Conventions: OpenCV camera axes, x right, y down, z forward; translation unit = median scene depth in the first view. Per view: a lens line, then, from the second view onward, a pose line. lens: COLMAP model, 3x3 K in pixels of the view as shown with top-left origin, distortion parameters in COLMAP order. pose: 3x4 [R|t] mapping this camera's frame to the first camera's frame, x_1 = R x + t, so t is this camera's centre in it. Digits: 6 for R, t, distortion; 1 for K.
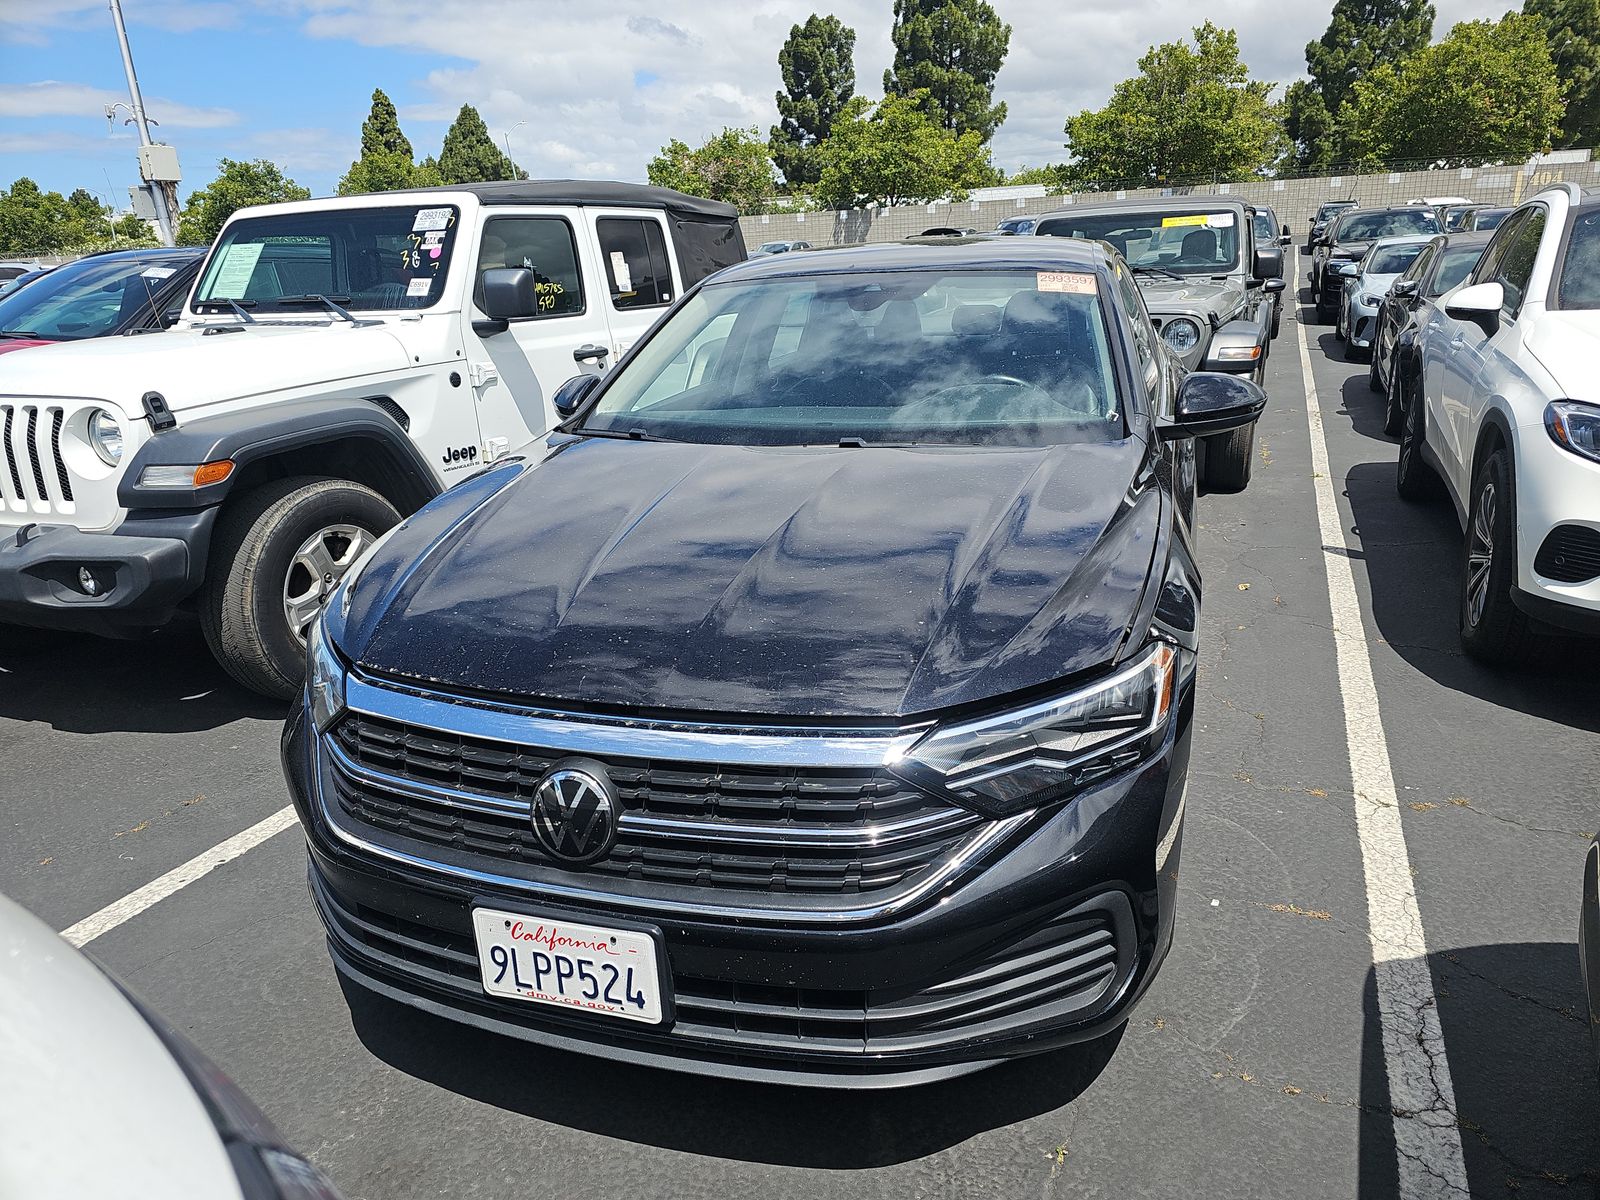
lens RADIAL K [[1043.6, 0, 803.9], [0, 1043.6, 604.2], [0, 0, 1]] dist [0.058476, -0.058209]
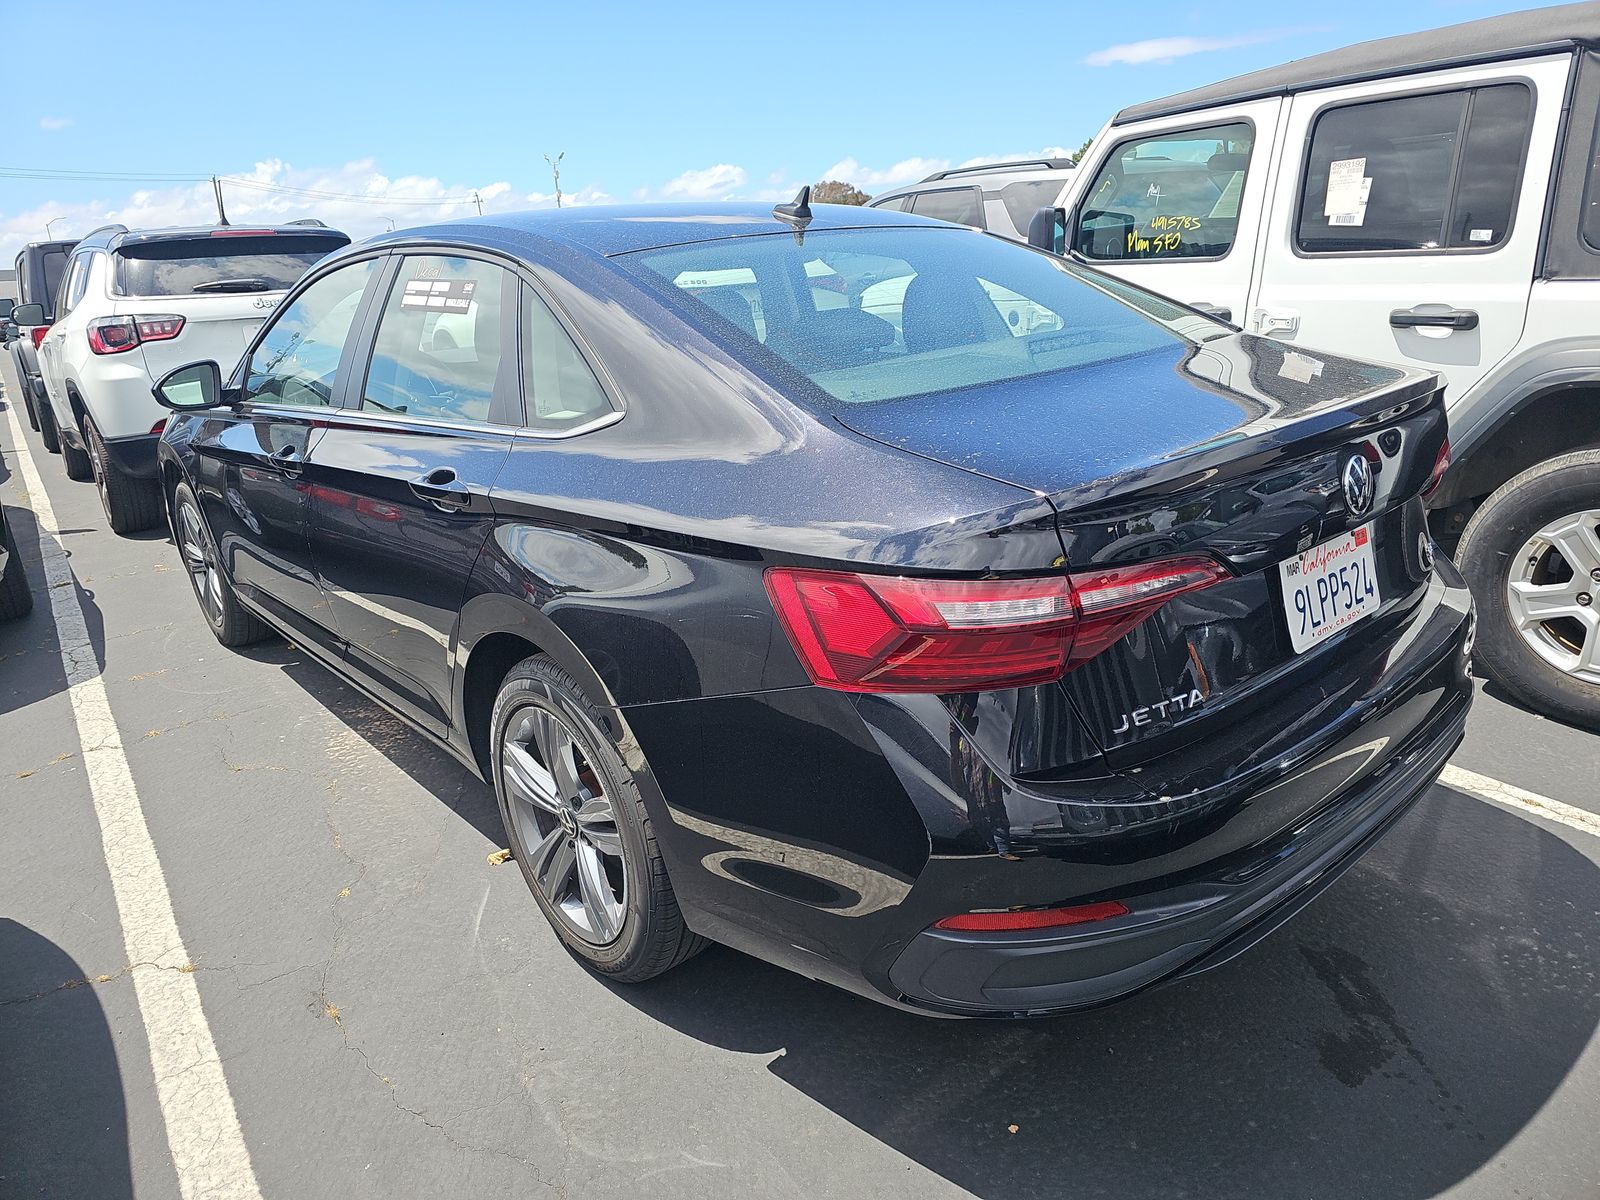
lens RADIAL K [[1042.7, 0, 800.0], [0, 1042.7, 600.0], [0, 0, 1]] dist [0.053469, -0.052145]
pose [[-0.490228, 0.353746, -0.796580, 0.929946], [-0.181888, 0.852292, 0.490424, -0.619278], [0.852404, 0.385308, -0.353475, 1.801828]]
